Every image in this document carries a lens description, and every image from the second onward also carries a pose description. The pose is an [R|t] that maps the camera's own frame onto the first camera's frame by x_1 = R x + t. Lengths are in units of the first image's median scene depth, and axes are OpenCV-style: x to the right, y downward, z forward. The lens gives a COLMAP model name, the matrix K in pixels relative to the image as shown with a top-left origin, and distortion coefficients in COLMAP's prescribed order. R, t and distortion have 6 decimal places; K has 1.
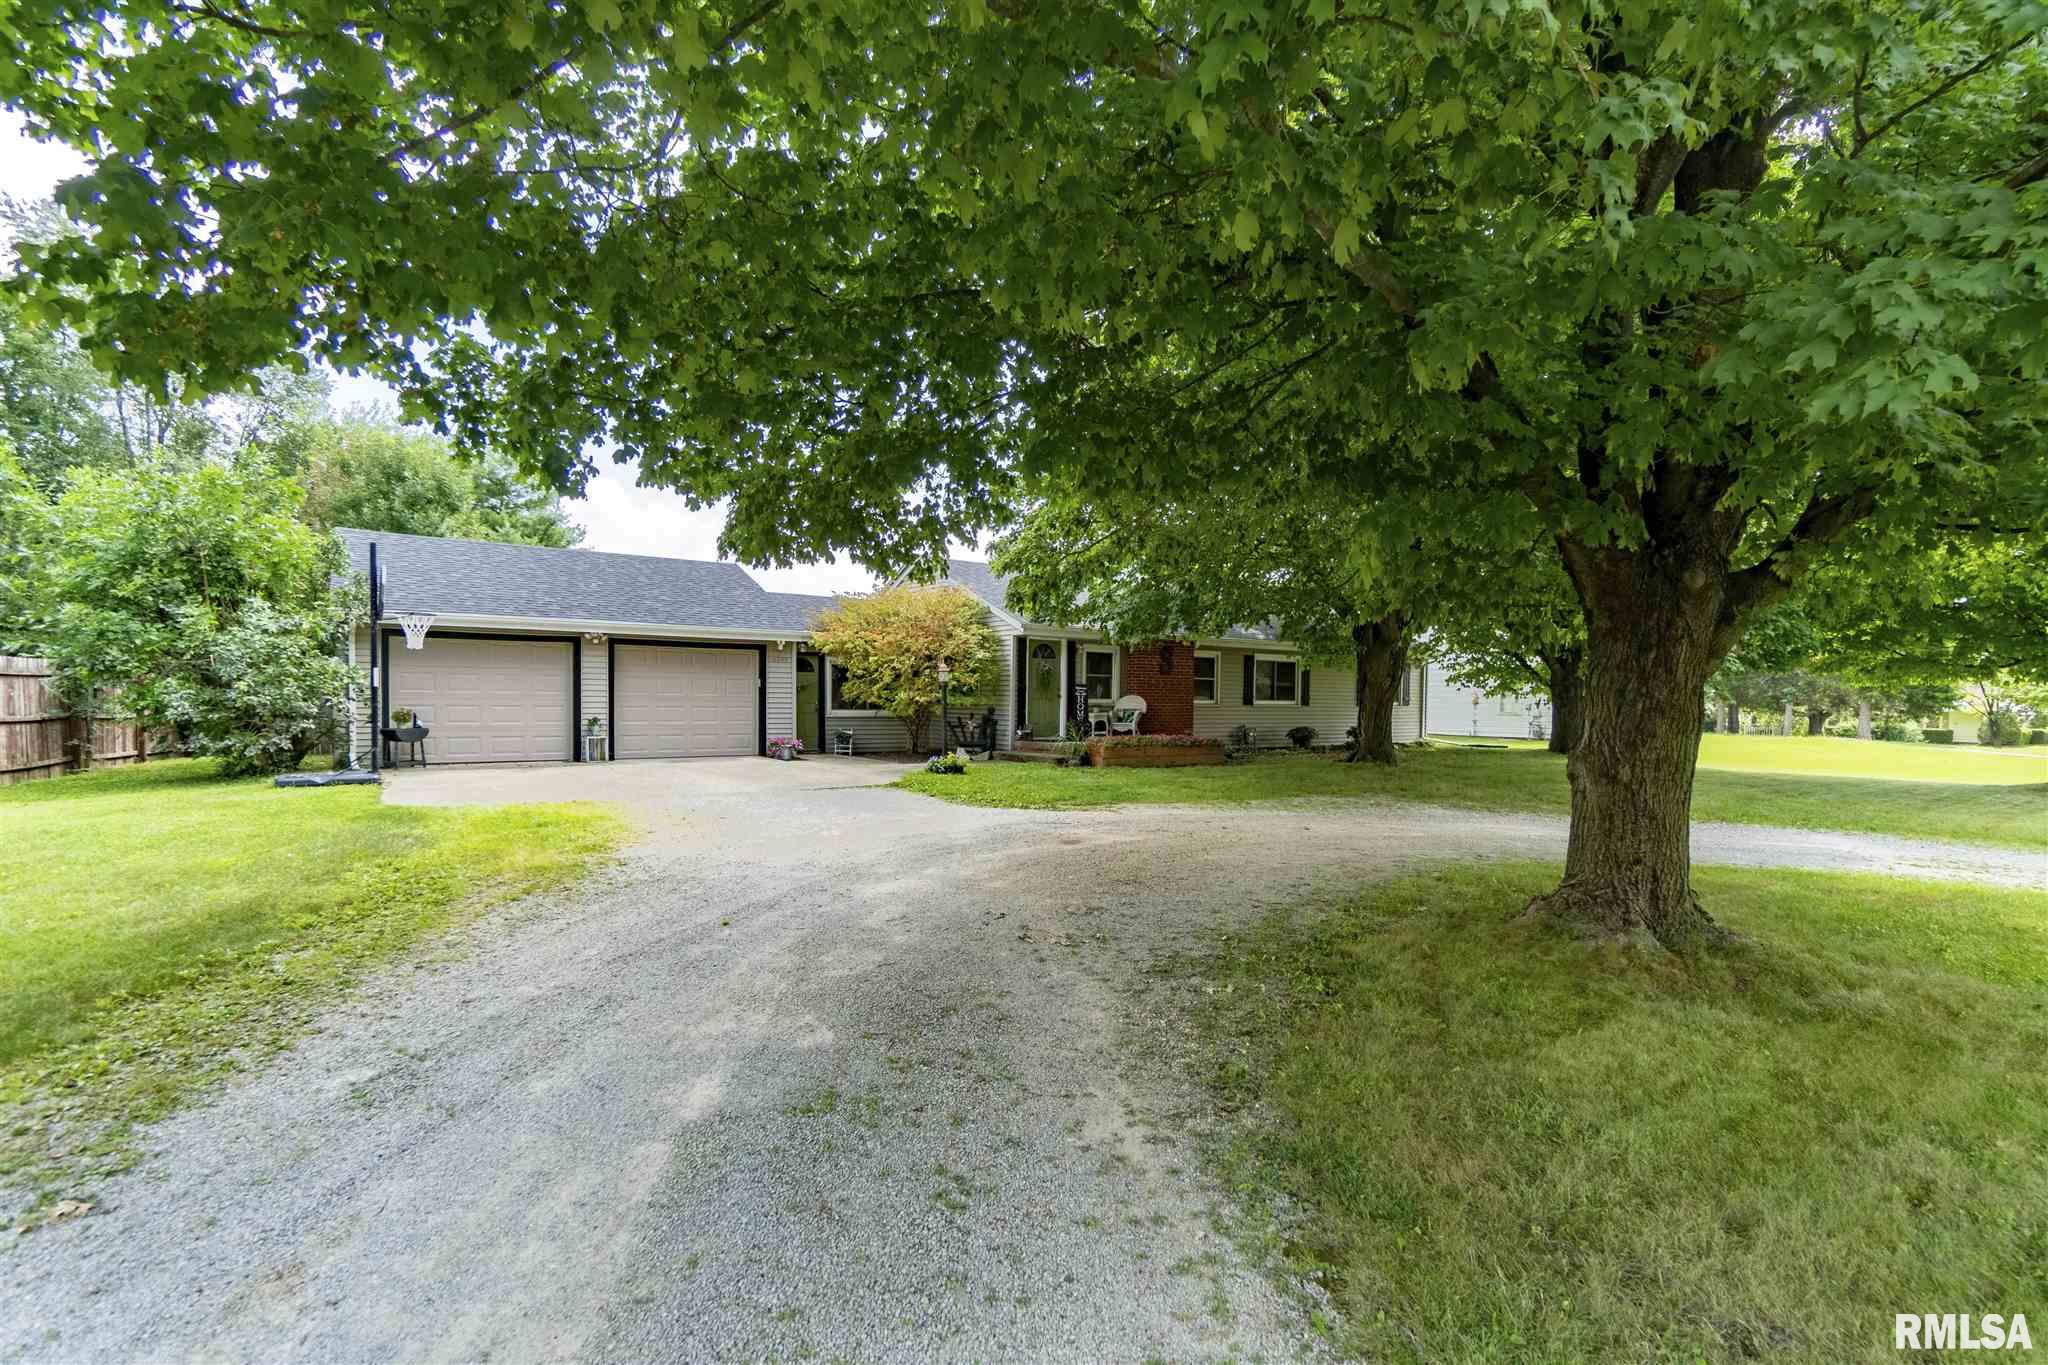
lens RADIAL K [[939.0, 0, 1024.0], [0, 939.0, 682.5], [0, 0, 1]] dist [-0.017824, 0.000157]
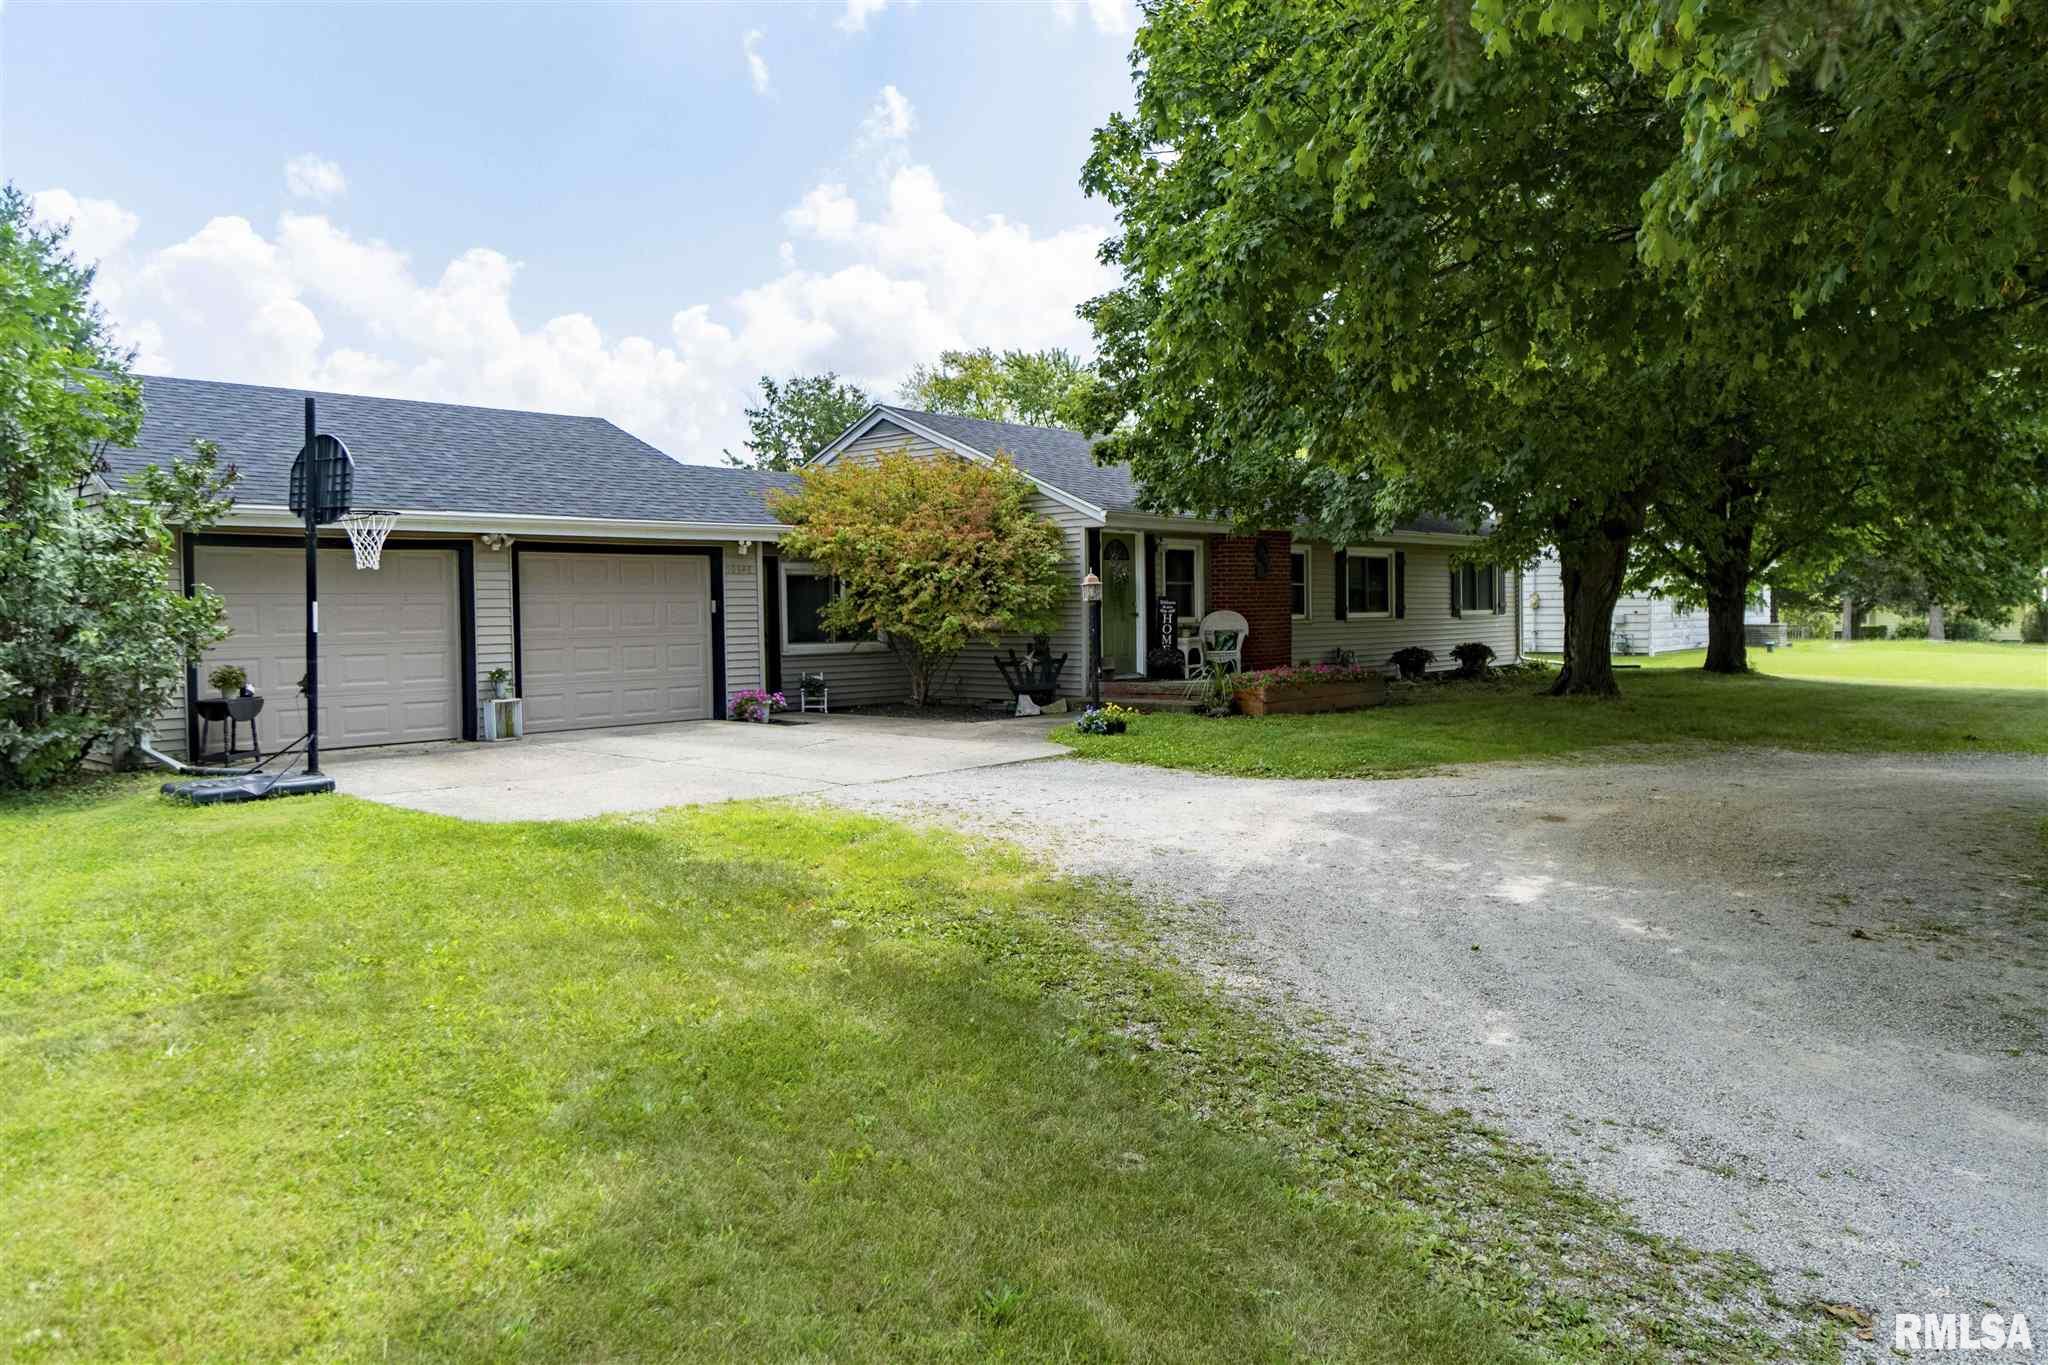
lens RADIAL K [[1431.2, 0, 1024.0], [0, 1431.2, 682.5], [0, 0, 1]] dist [-0.002218, -0.000759]
pose [[0.976878, -0.034747, 0.210956, -0.280766], [0.020081, 0.997255, 0.071268, -0.013121], [-0.212853, -0.065384, 0.974894, -0.007368]]
